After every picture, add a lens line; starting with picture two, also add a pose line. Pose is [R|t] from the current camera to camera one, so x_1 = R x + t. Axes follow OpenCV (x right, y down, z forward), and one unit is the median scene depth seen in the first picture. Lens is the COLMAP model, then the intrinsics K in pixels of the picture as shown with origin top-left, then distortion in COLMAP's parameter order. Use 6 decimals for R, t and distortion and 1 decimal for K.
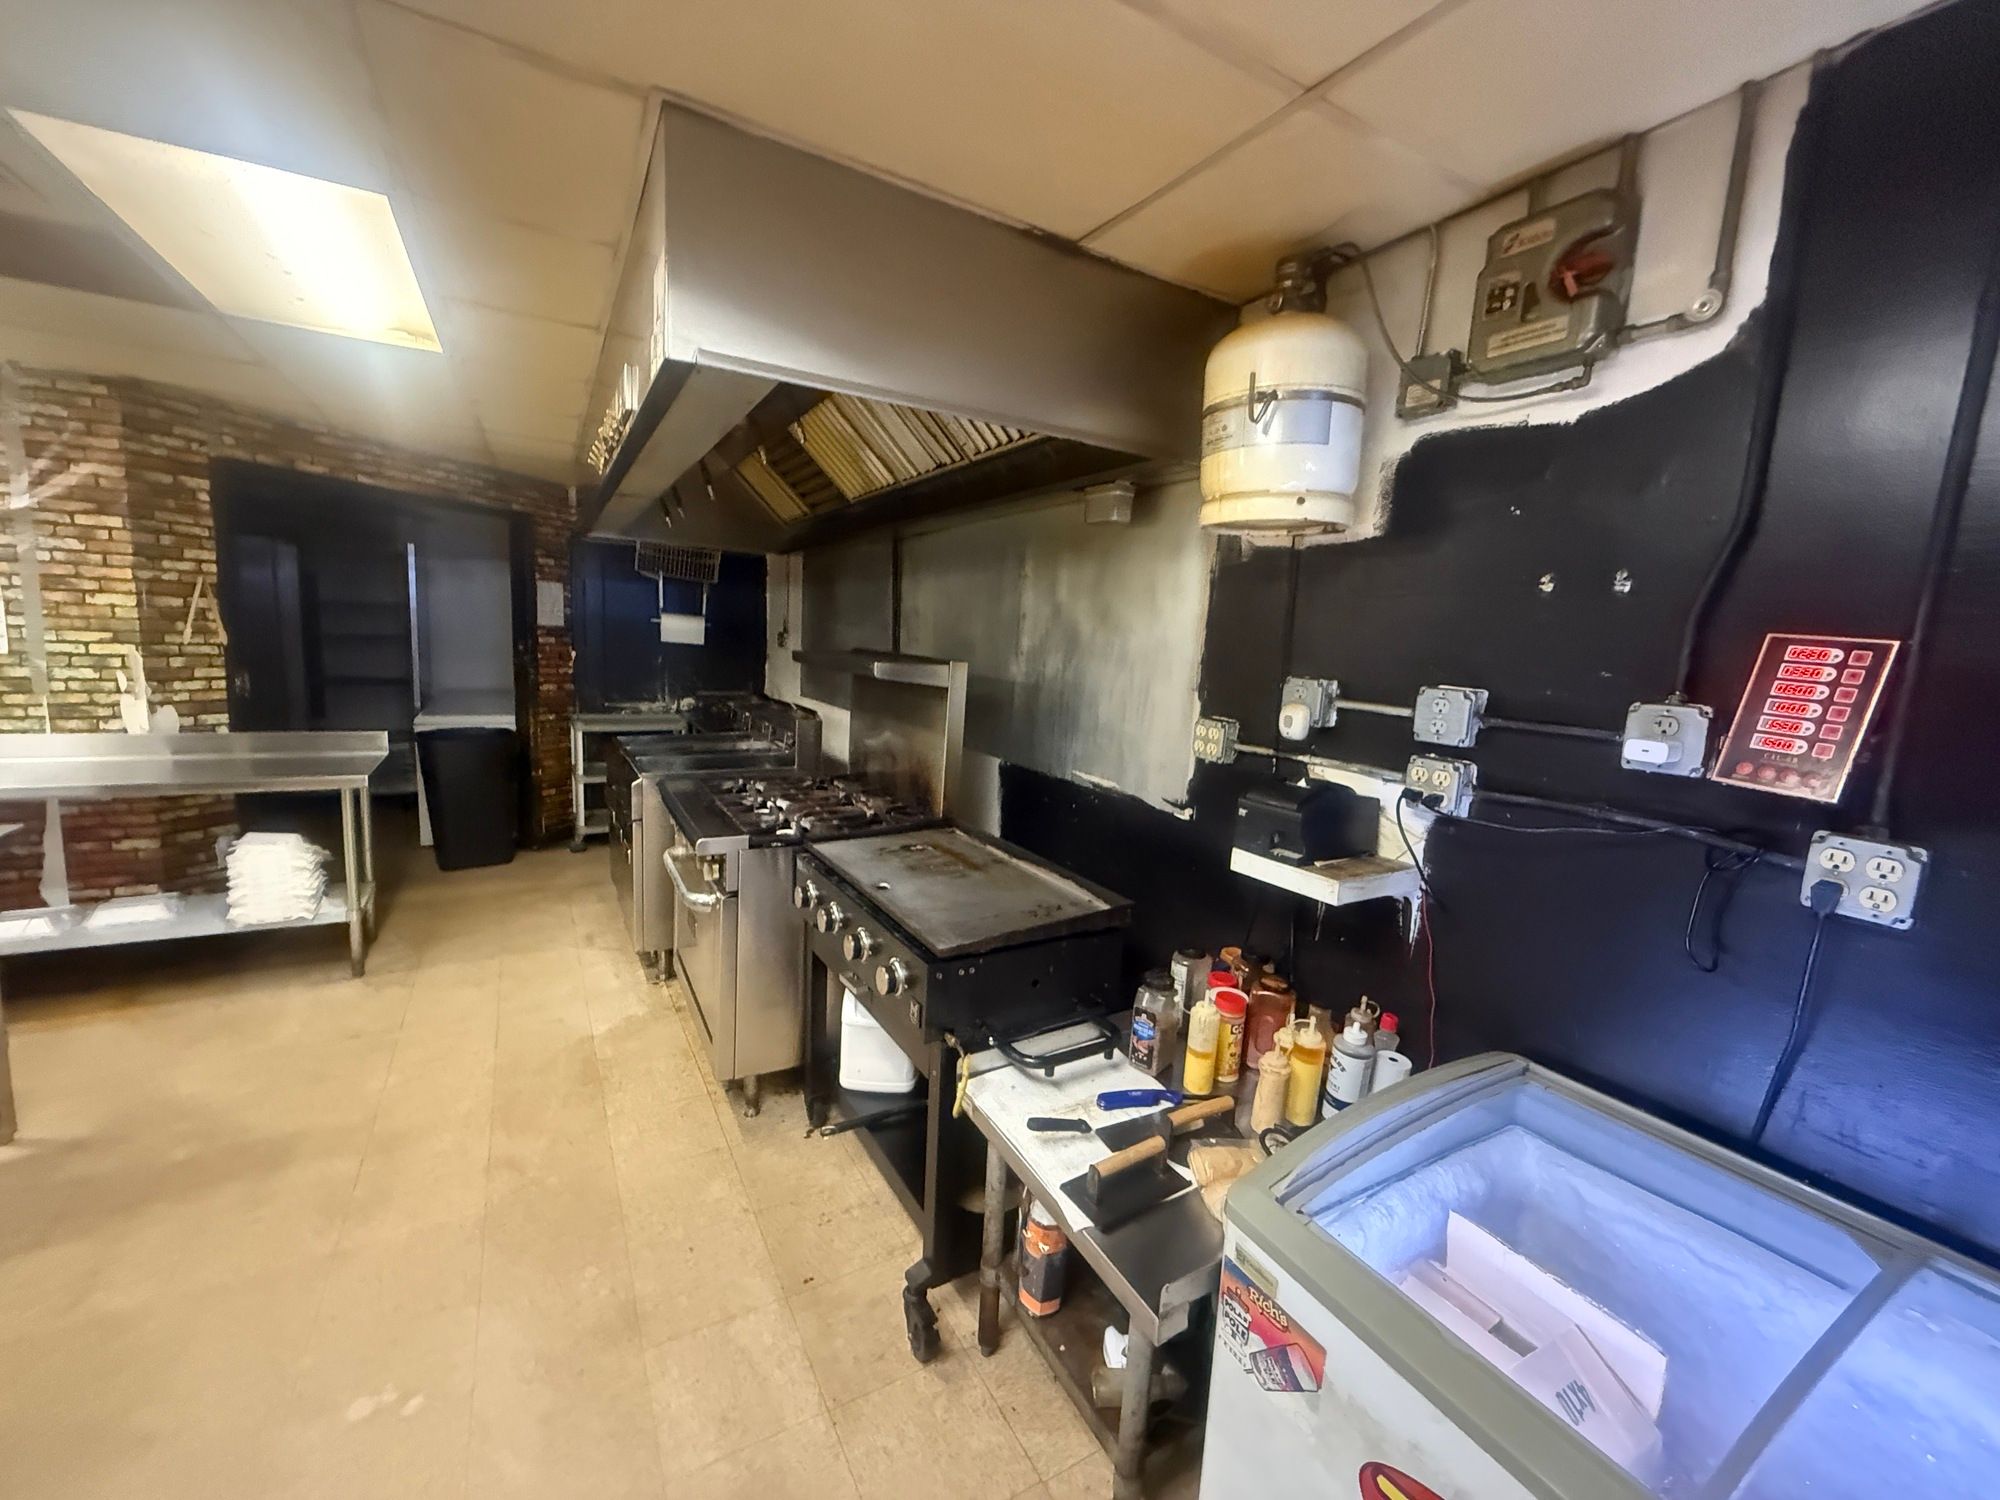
lens RADIAL K [[788.6, 0, 1000.0], [0, 788.6, 750.0], [0, 0, 1]] dist [-0.000056, 0.000032]
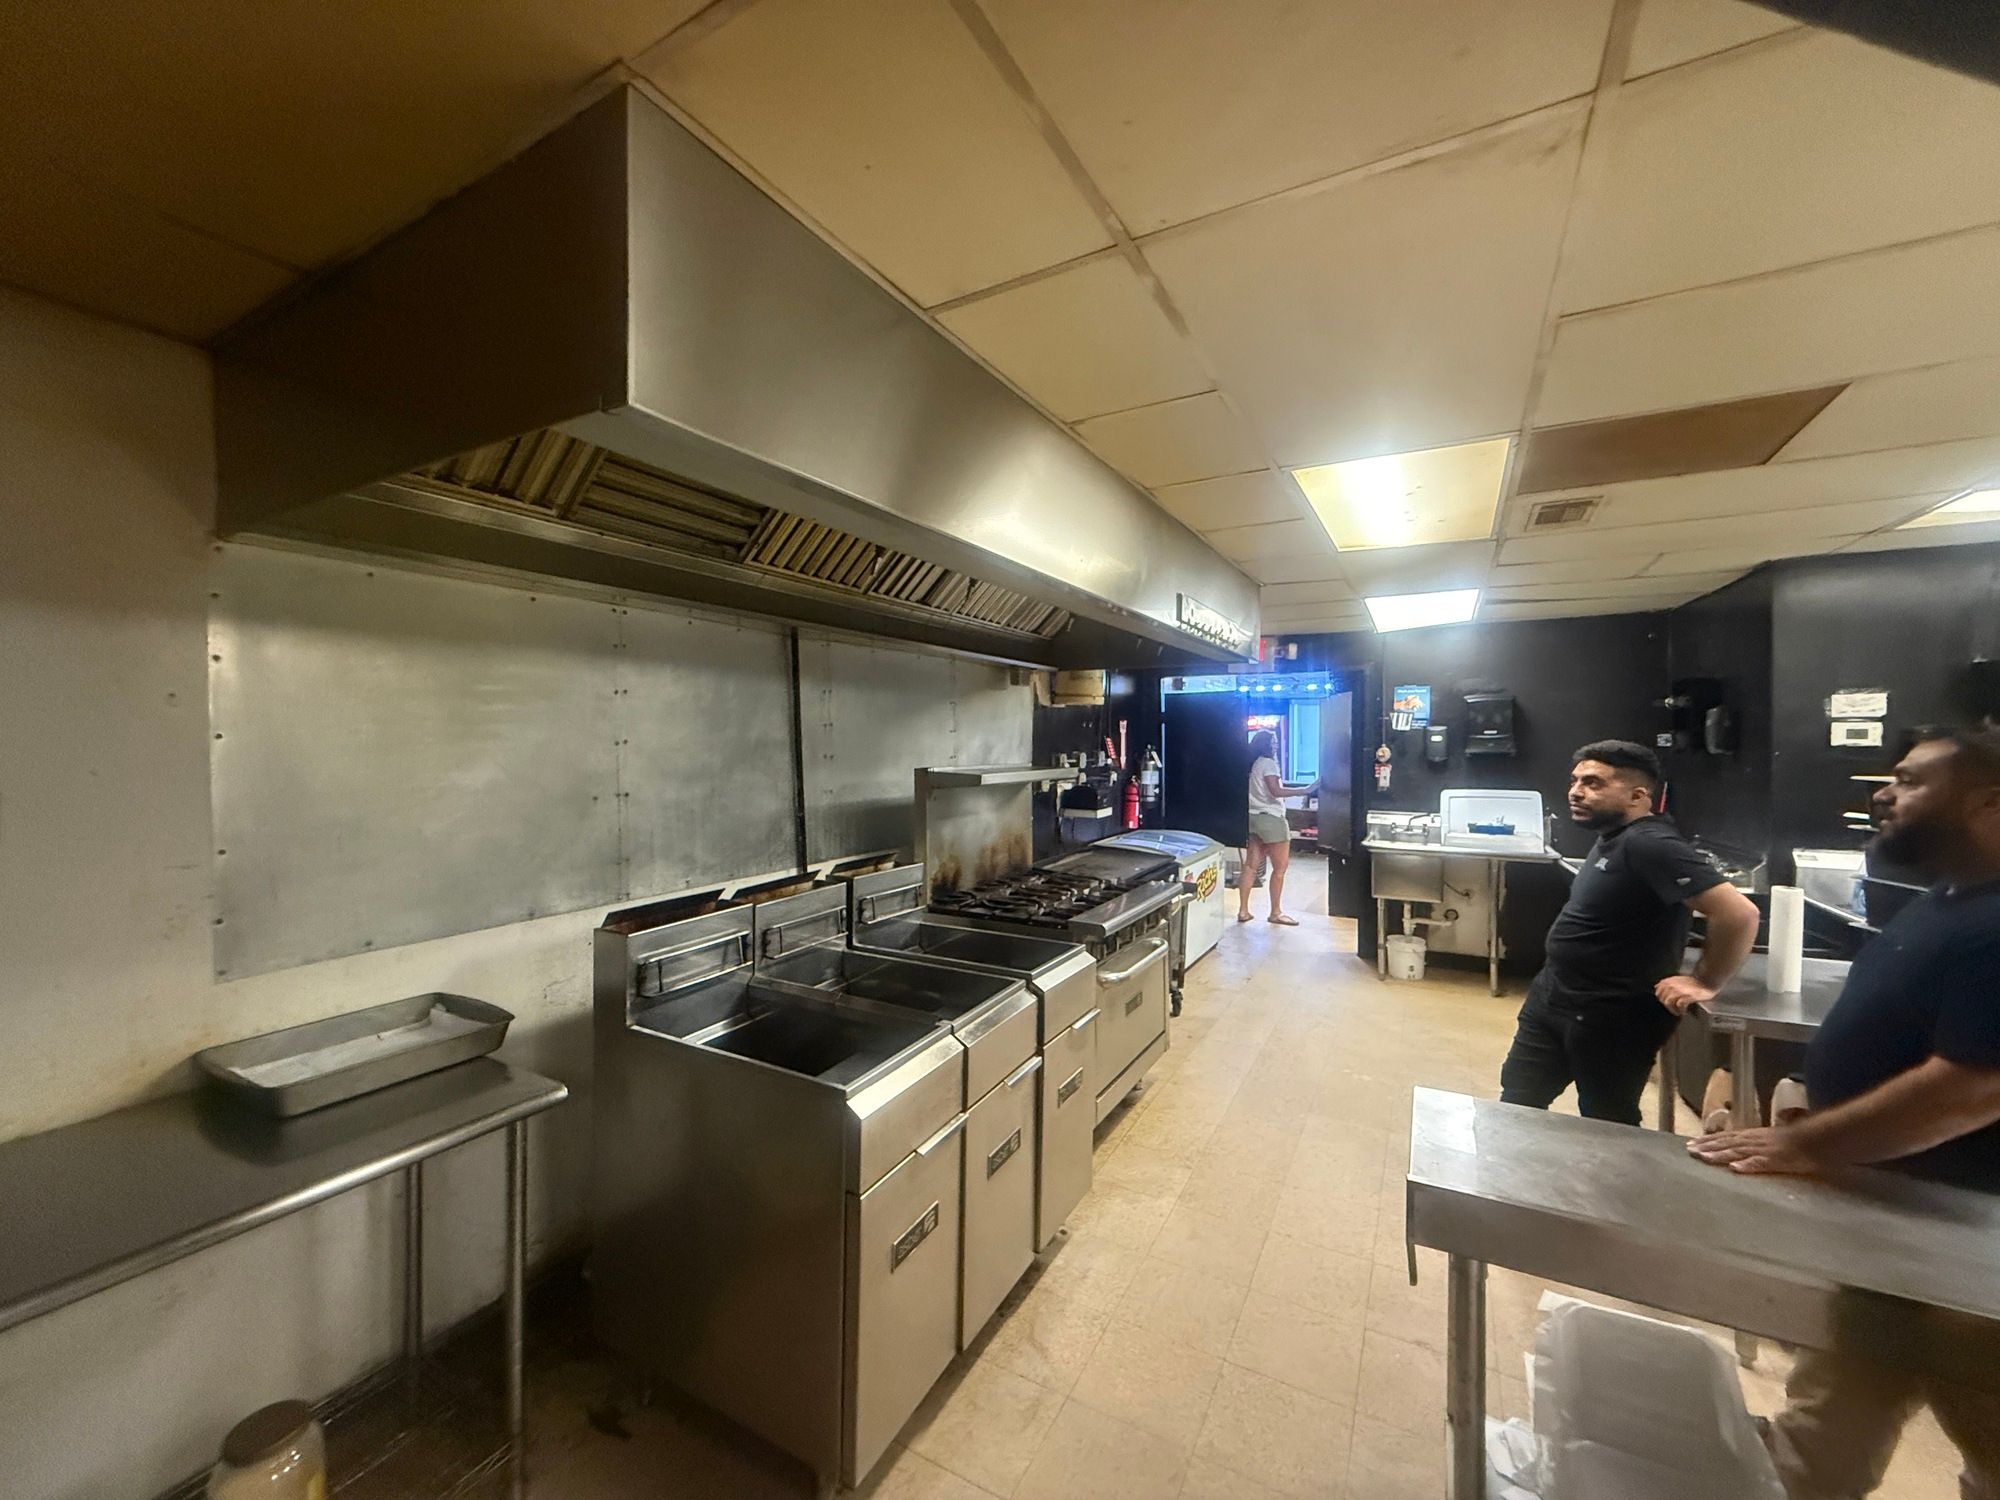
lens RADIAL K [[796.0, 0, 992.8], [0, 796.0, 750.6], [0, 0, 1]] dist [-0.000719, 0.000091]
pose [[-0.502435, -0.068019, 0.861935, -1.957828], [0.092509, 0.986949, 0.131809, -0.500960], [-0.859652, 0.145962, -0.489586, 2.607046]]
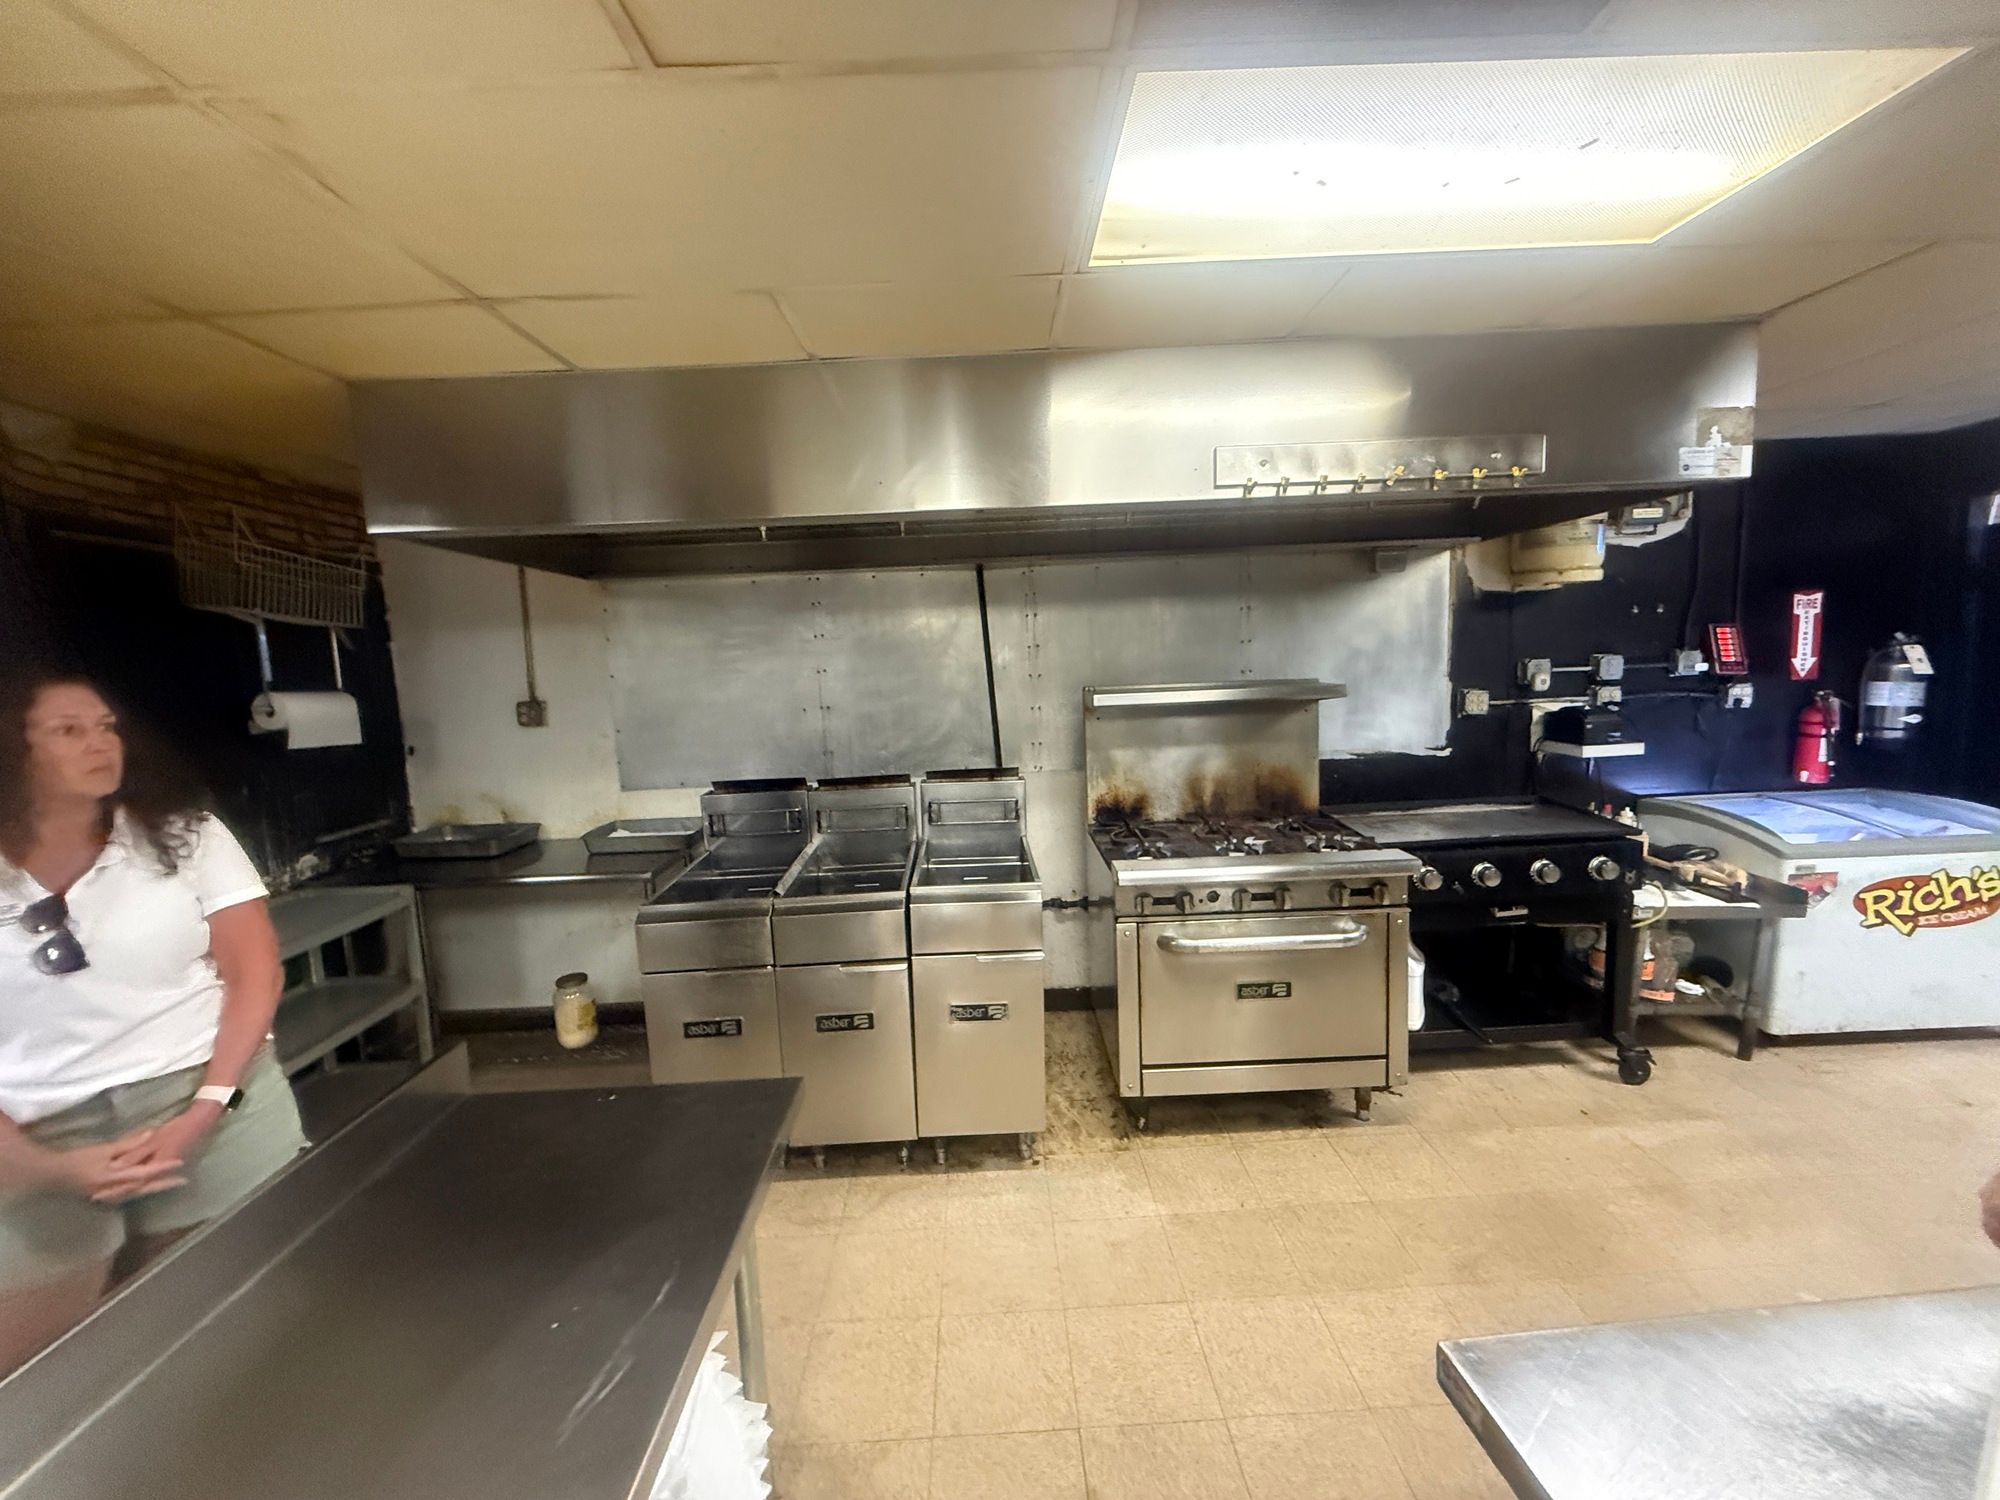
lens RADIAL K [[796.0, 0, 992.8], [0, 796.0, 750.6], [0, 0, 1]] dist [-0.000719, 0.000091]
pose [[0.487615, -0.171829, 0.855983, -1.966436], [0.191064, 0.977677, 0.087418, -0.295925], [-0.851896, 0.120921, 0.509561, 1.166017]]
